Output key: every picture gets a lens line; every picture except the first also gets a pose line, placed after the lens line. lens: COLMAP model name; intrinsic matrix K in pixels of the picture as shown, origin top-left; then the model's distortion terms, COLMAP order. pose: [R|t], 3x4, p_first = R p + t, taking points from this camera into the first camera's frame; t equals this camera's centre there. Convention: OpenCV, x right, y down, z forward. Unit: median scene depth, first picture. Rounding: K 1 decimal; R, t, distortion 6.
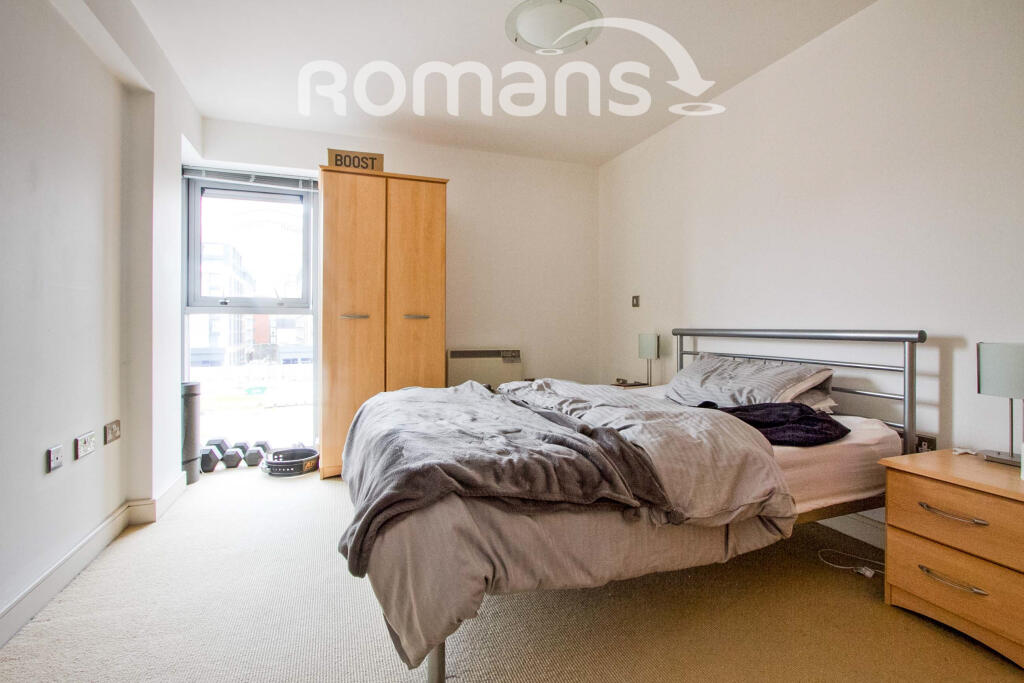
lens RADIAL K [[476.9, 0, 510.9], [0, 476.9, 334.2], [0, 0, 1]] dist [-0.017771, 0.000061]
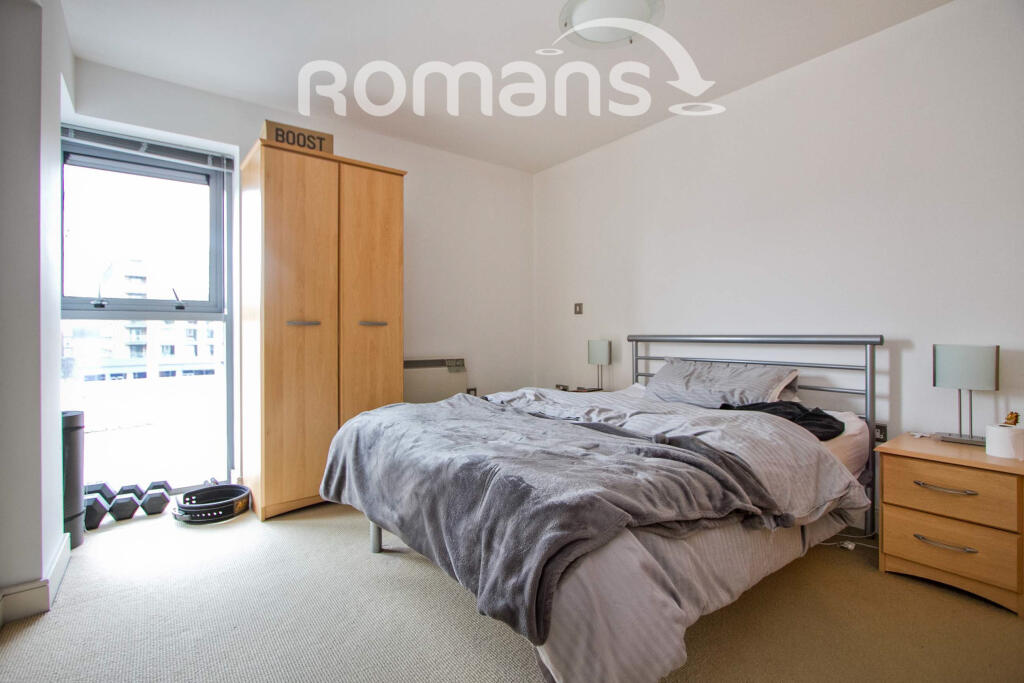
lens RADIAL K [[470.5, 0, 512.0], [0, 470.5, 341.5], [0, 0, 1]] dist [-0.015888, 0.000481]
pose [[0.954596, -0.010159, 0.297729, -0.223045], [0.010304, 0.999946, 0.001083, -0.001549], [-0.297724, 0.002034, 0.954650, 0.096519]]
